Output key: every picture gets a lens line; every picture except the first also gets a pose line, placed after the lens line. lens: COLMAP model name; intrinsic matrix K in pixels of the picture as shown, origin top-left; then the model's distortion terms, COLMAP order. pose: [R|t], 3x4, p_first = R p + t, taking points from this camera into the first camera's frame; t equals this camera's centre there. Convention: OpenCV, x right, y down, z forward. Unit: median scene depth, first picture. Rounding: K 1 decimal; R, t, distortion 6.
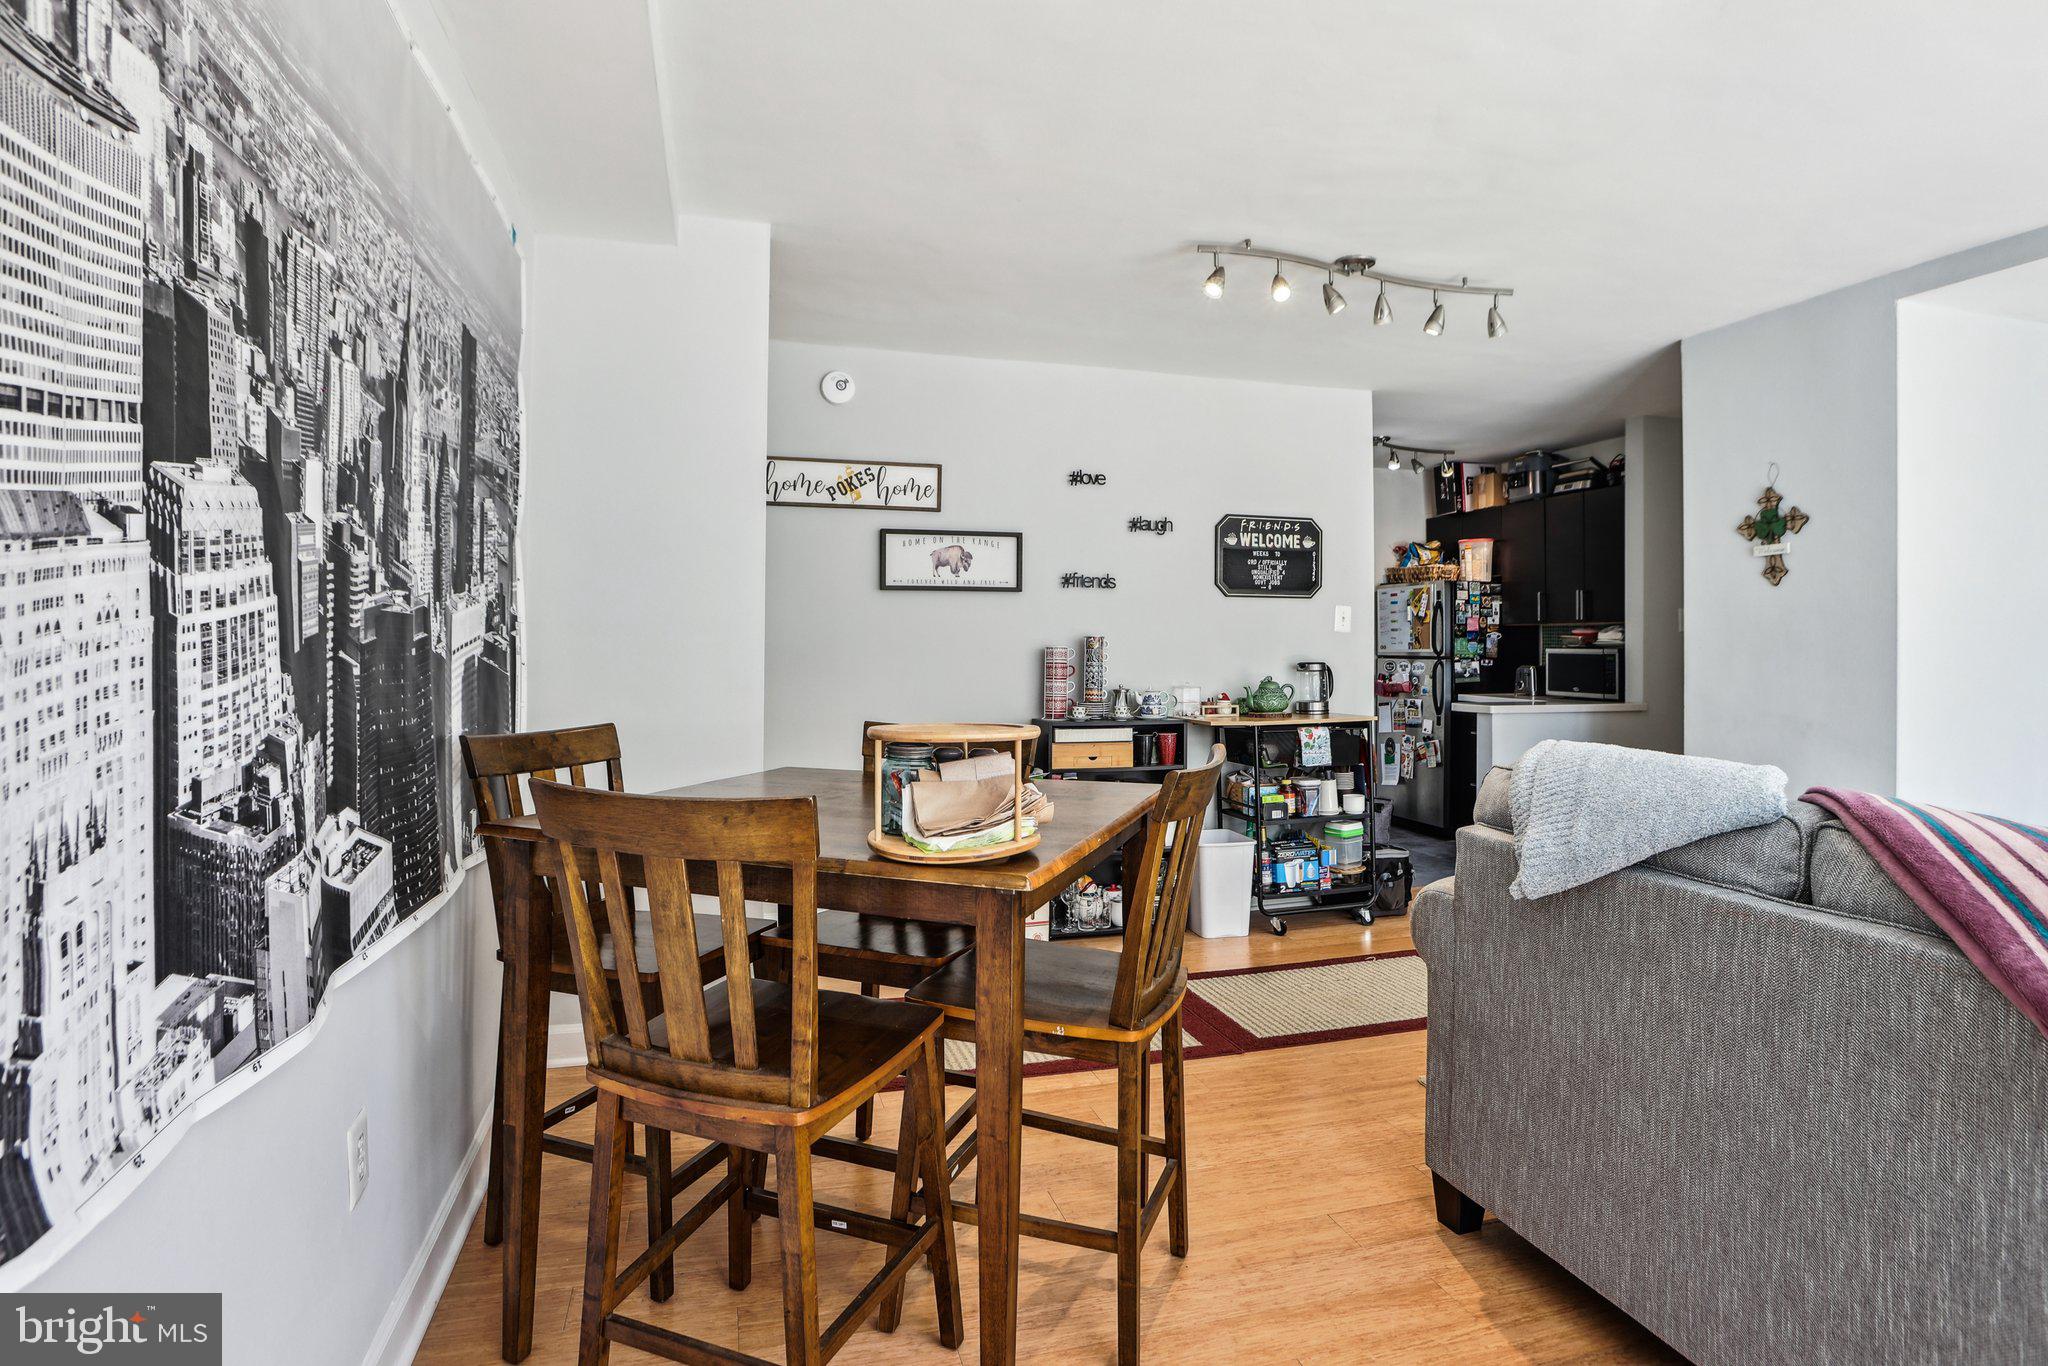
lens RADIAL K [[1063.1, 0, 1009.1], [0, 1063.1, 627.3], [0, 0, 1]] dist [-0.088303, 0.043652]
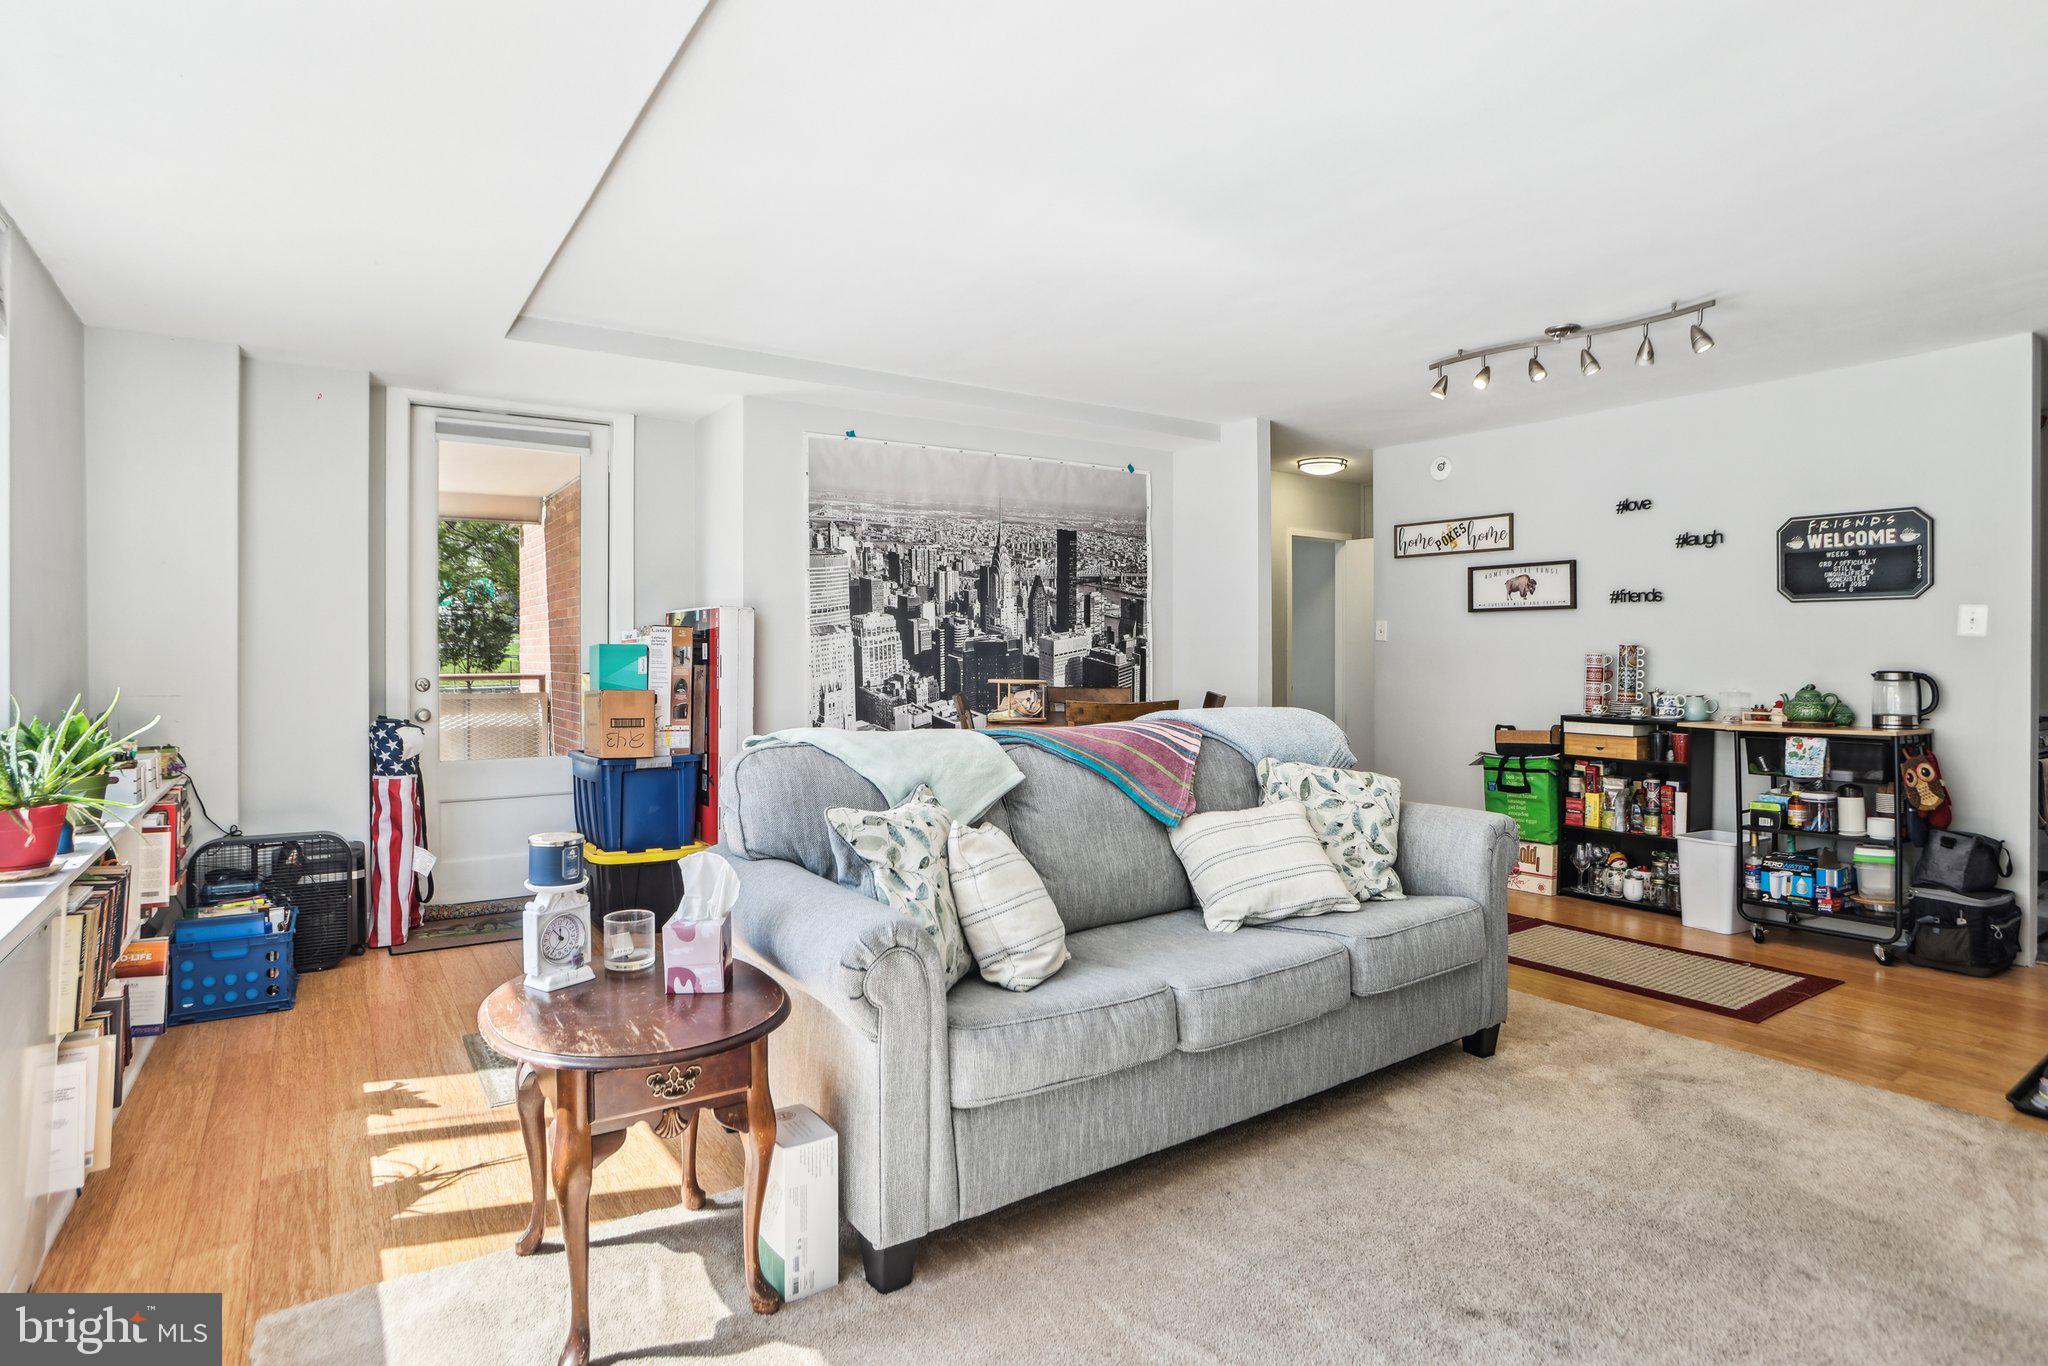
lens RADIAL K [[1063.1, 0, 1009.1], [0, 1063.1, 627.3], [0, 0, 1]] dist [-0.088303, 0.043652]
pose [[0.311597, -0.025213, -0.949880, 0.947448], [0.014862, 0.999655, -0.021659, 0.004027], [0.950098, -0.007369, 0.311864, 0.022044]]
